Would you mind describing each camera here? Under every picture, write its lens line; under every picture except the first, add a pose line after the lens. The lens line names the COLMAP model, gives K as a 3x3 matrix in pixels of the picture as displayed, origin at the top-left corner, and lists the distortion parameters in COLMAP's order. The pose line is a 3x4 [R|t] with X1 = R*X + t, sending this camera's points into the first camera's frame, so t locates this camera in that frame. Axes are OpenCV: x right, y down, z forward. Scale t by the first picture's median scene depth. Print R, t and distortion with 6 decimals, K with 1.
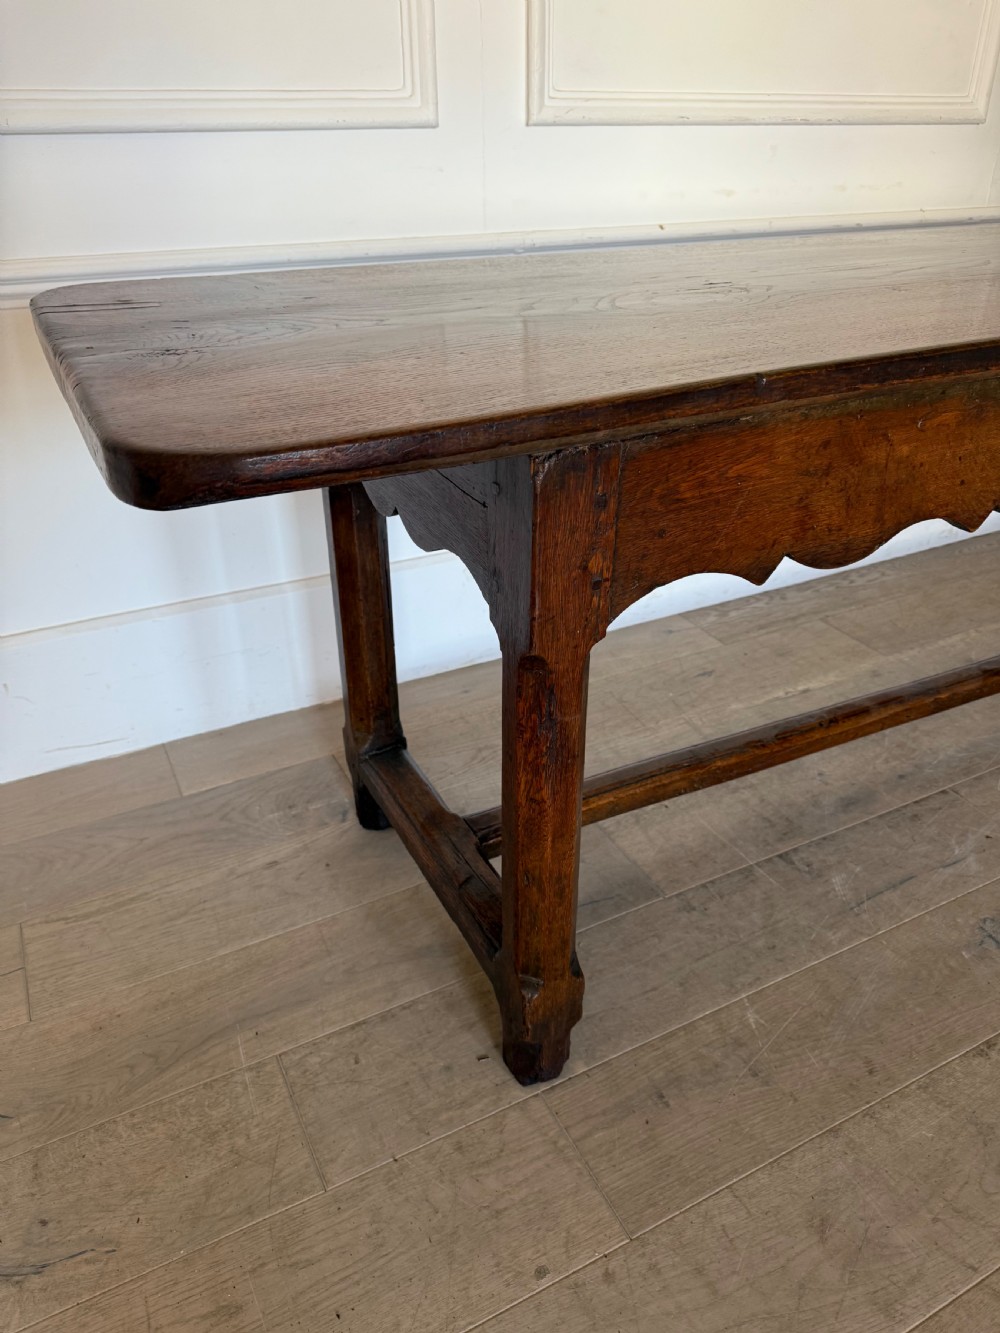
lens RADIAL K [[948.4, 0, 498.4], [0, 948.4, 668.2], [0, 0, 1]] dist [0.035812, -0.049142]
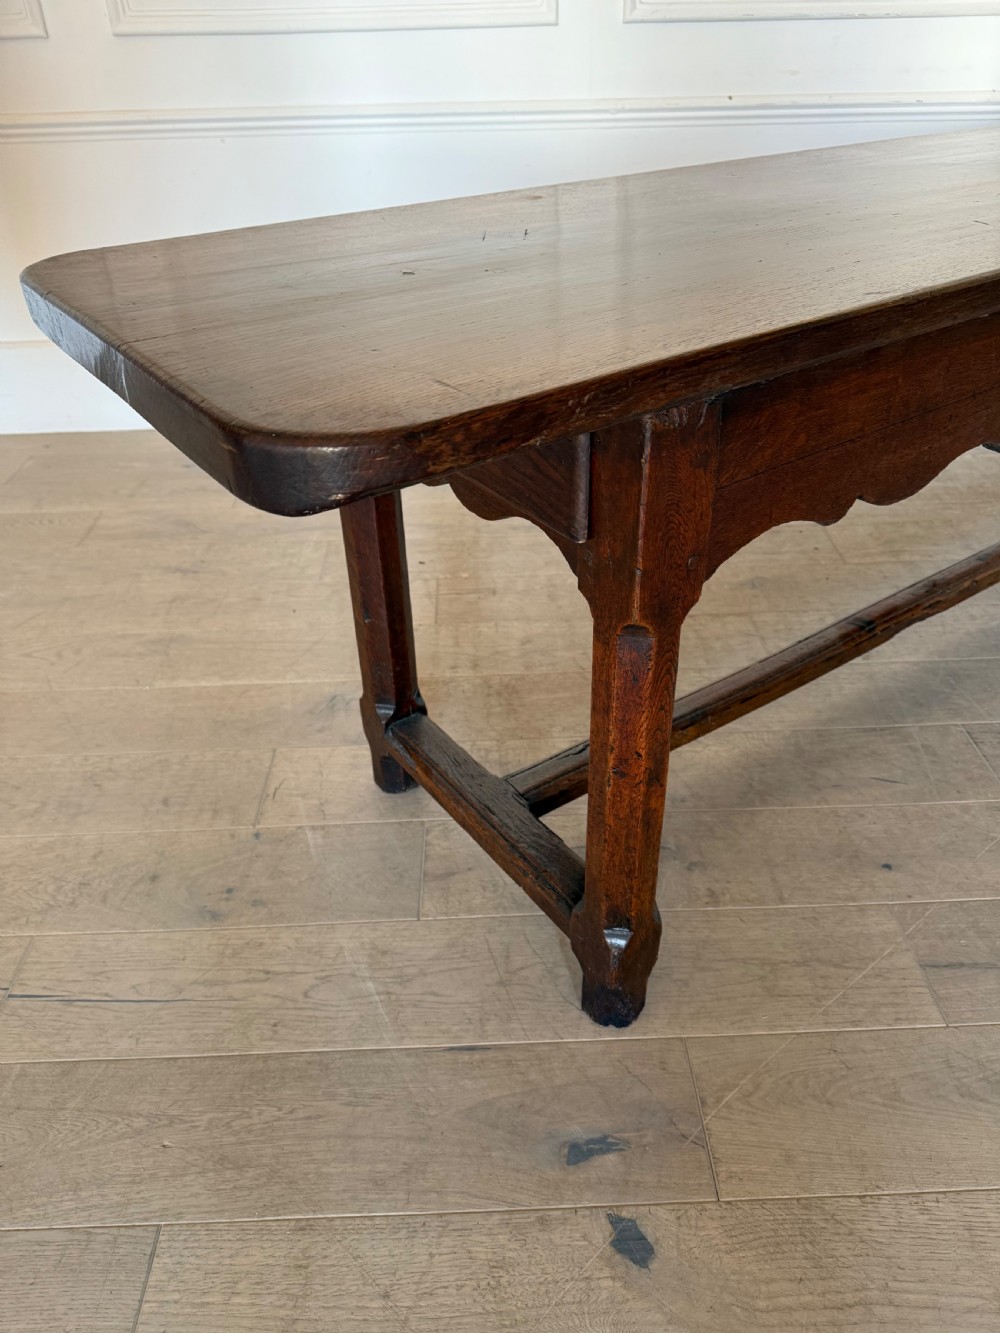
lens RADIAL K [[953.2, 0, 501.4], [0, 953.2, 668.3], [0, 0, 1]] dist [0.019148, -0.029662]
pose [[0.903005, 0.232900, -0.361025, 0.837286], [-0.199620, 0.971548, 0.127458, 0.342188], [0.380438, -0.043027, 0.923805, -0.654169]]
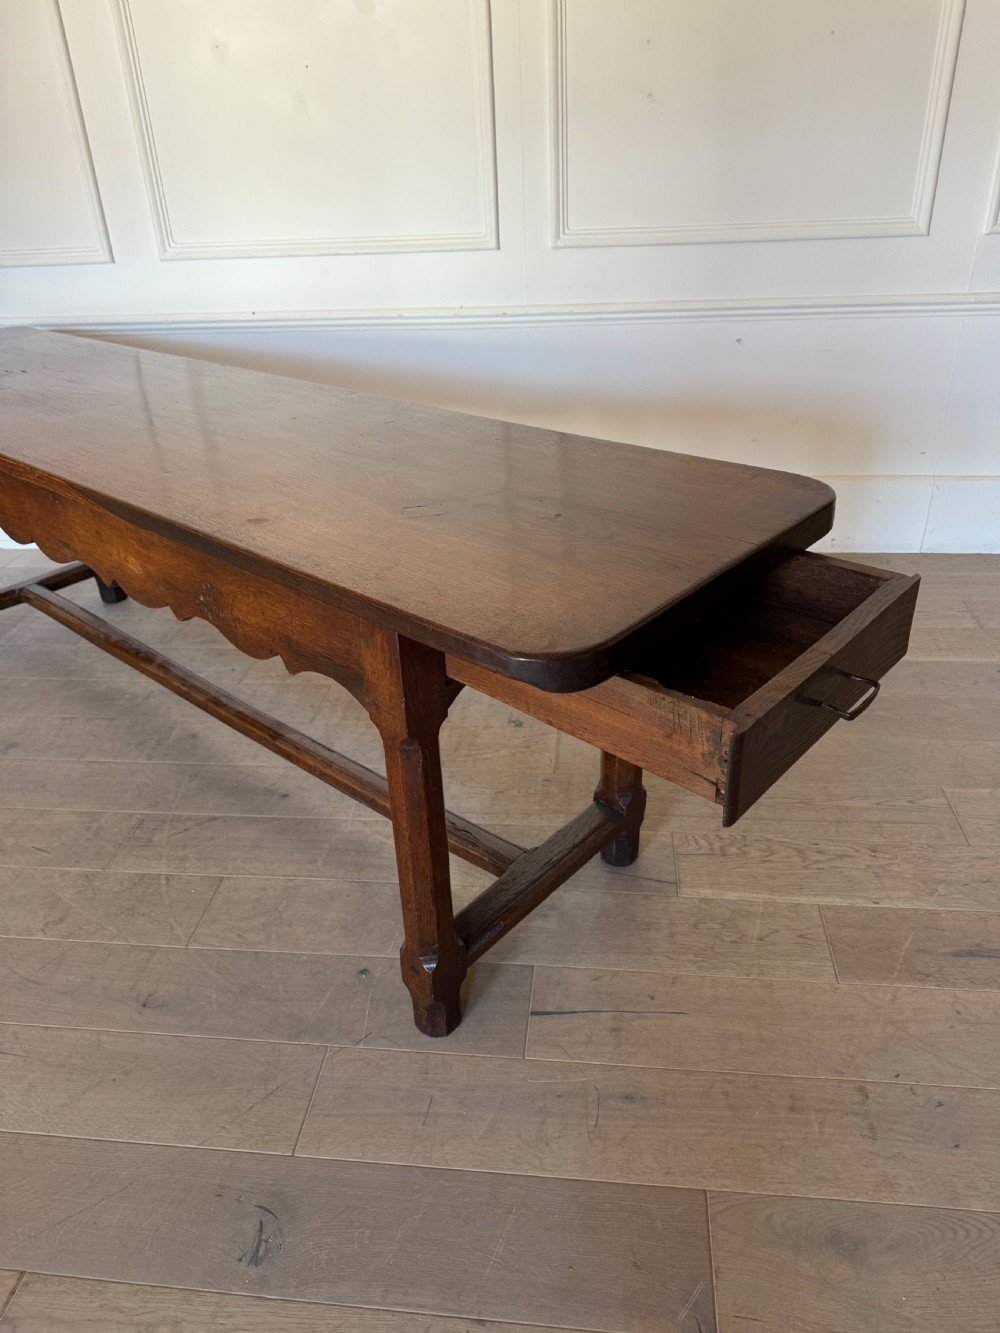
lens RADIAL K [[948.4, 0, 507.6], [0, 948.4, 664.8], [0, 0, 1]] dist [0.035812, -0.049142]
pose [[0.831345, 0.243048, -0.499793, 2.372775], [-0.242057, 0.967873, 0.068042, -0.100169], [0.500274, 0.064412, 0.863468, -0.360333]]
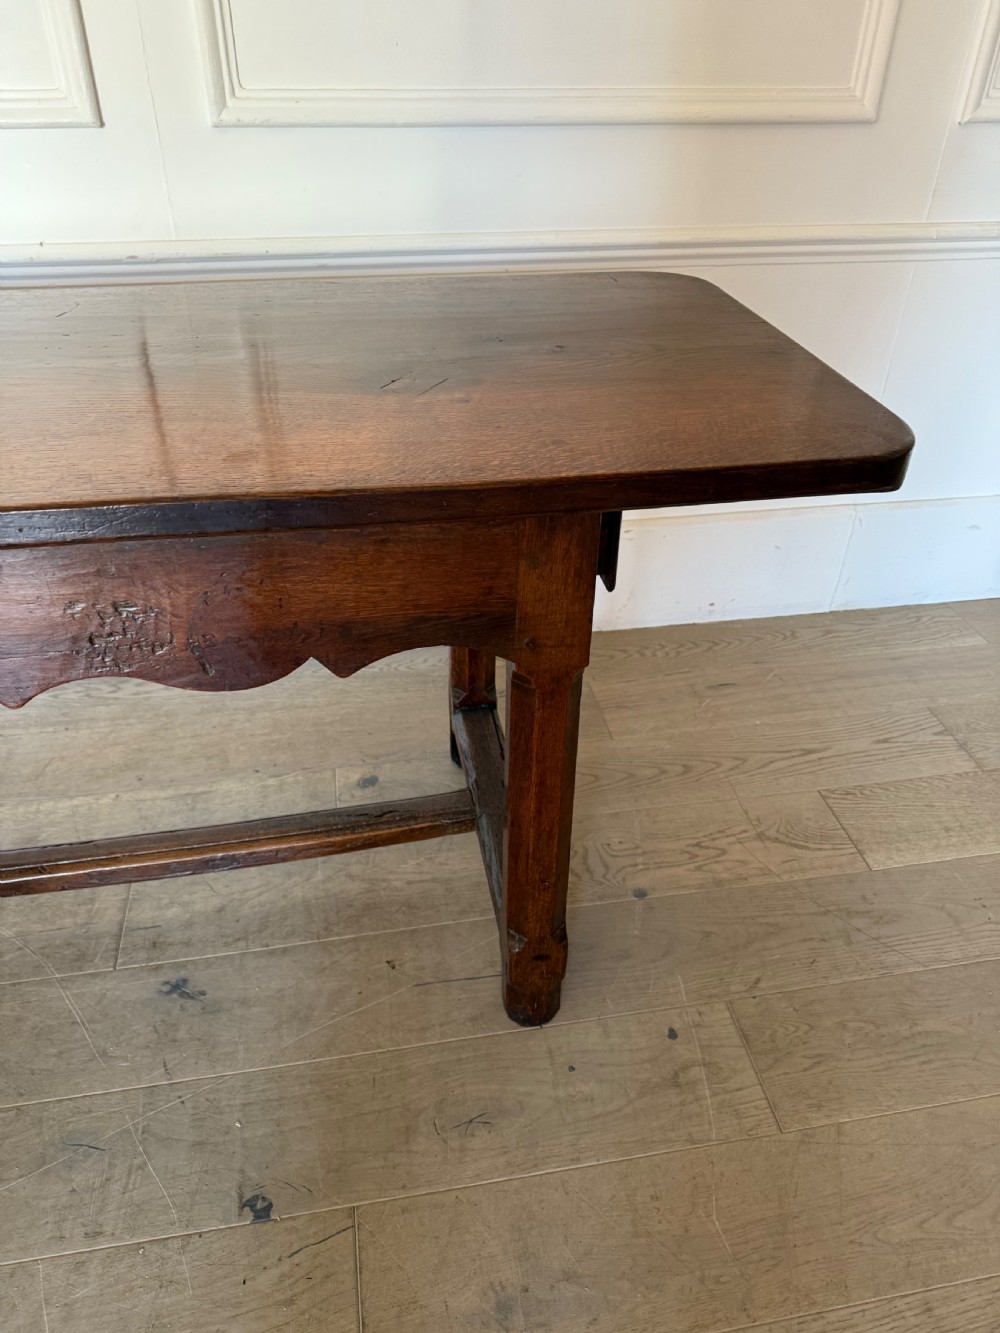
lens RADIAL K [[948.4, 0, 496.9], [0, 948.4, 662.8], [0, 0, 1]] dist [0.035812, -0.049142]
pose [[0.953843, 0.181053, -0.239589, 1.754171], [-0.159885, 0.981516, 0.105185, -0.505828], [0.254205, -0.062024, 0.965160, 0.604886]]
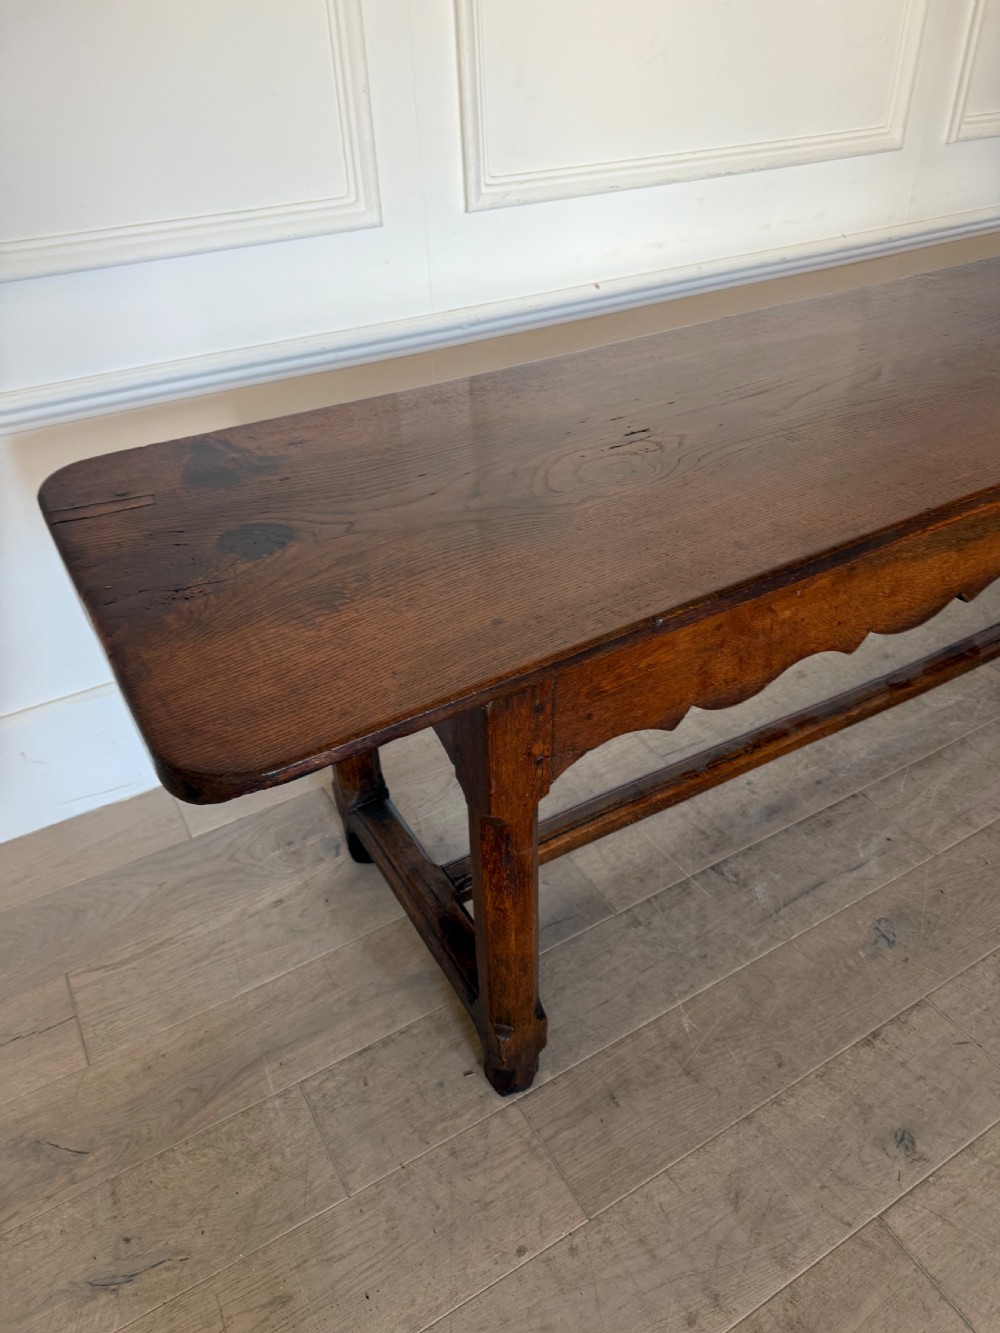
lens RADIAL K [[948.4, 0, 510.7], [0, 948.4, 672.1], [0, 0, 1]] dist [0.035812, -0.049142]
pose [[0.997933, -0.050714, 0.039461, 0.015494], [0.045541, 0.991427, 0.122467, -0.251114], [-0.045333, -0.120417, 0.991688, -0.157727]]
